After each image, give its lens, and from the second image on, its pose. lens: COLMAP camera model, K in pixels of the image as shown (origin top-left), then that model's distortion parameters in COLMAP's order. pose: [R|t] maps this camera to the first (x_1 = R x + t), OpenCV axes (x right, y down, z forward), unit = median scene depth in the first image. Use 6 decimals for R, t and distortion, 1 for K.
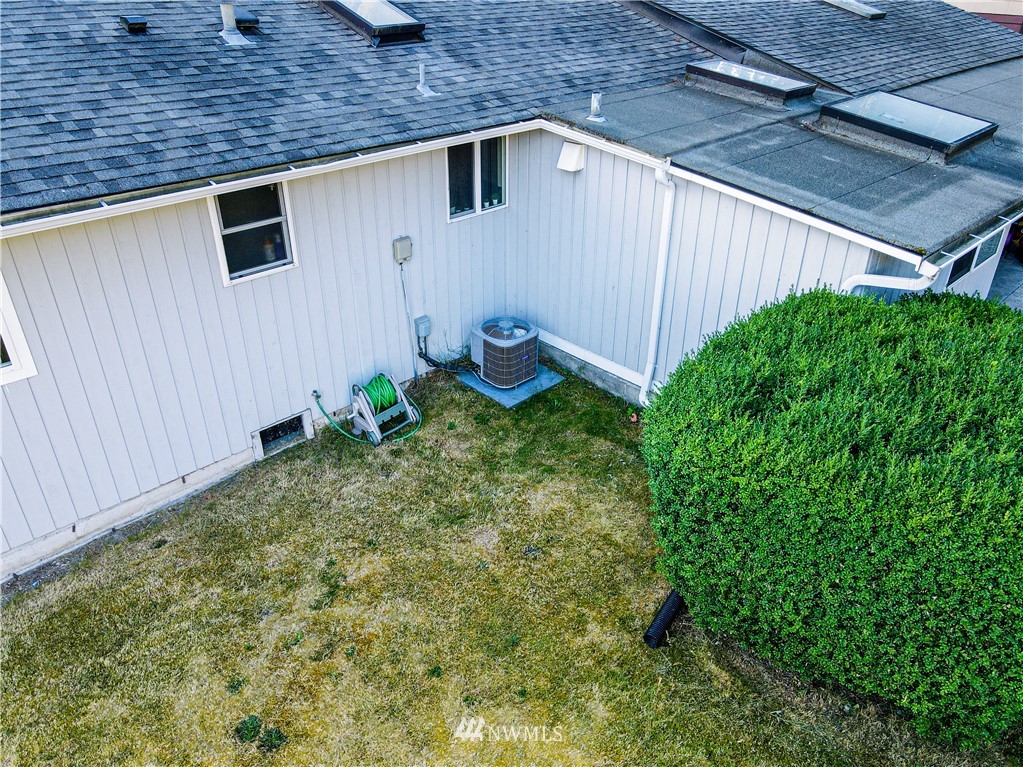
lens RADIAL K [[756.5, 0, 512.3], [0, 756.5, 384.4], [0, 0, 1]] dist [0.025224, 0.003117]
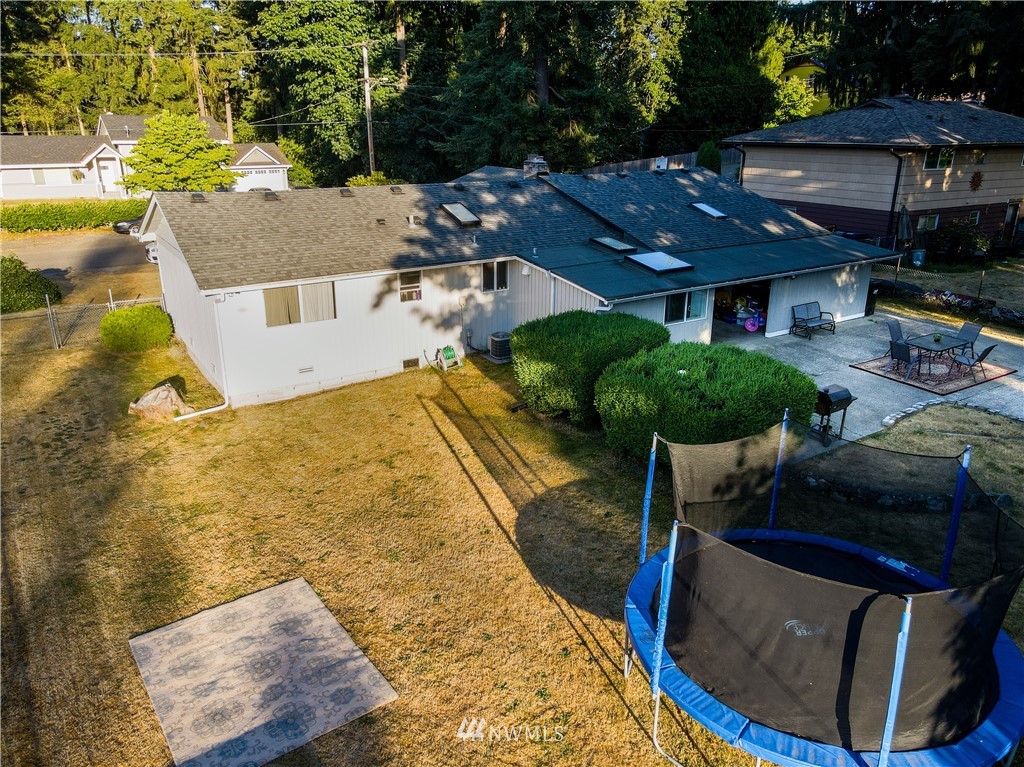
lens RADIAL K [[757.3, 0, 512.0], [0, 757.3, 382.1], [0, 0, 1]] dist [0.025224, 0.003117]
pose [[0.978692, 0.067186, -0.194030, 0.578101], [-0.101931, 0.979268, -0.175056, 0.567447], [0.178246, 0.191104, 0.965250, -1.533001]]
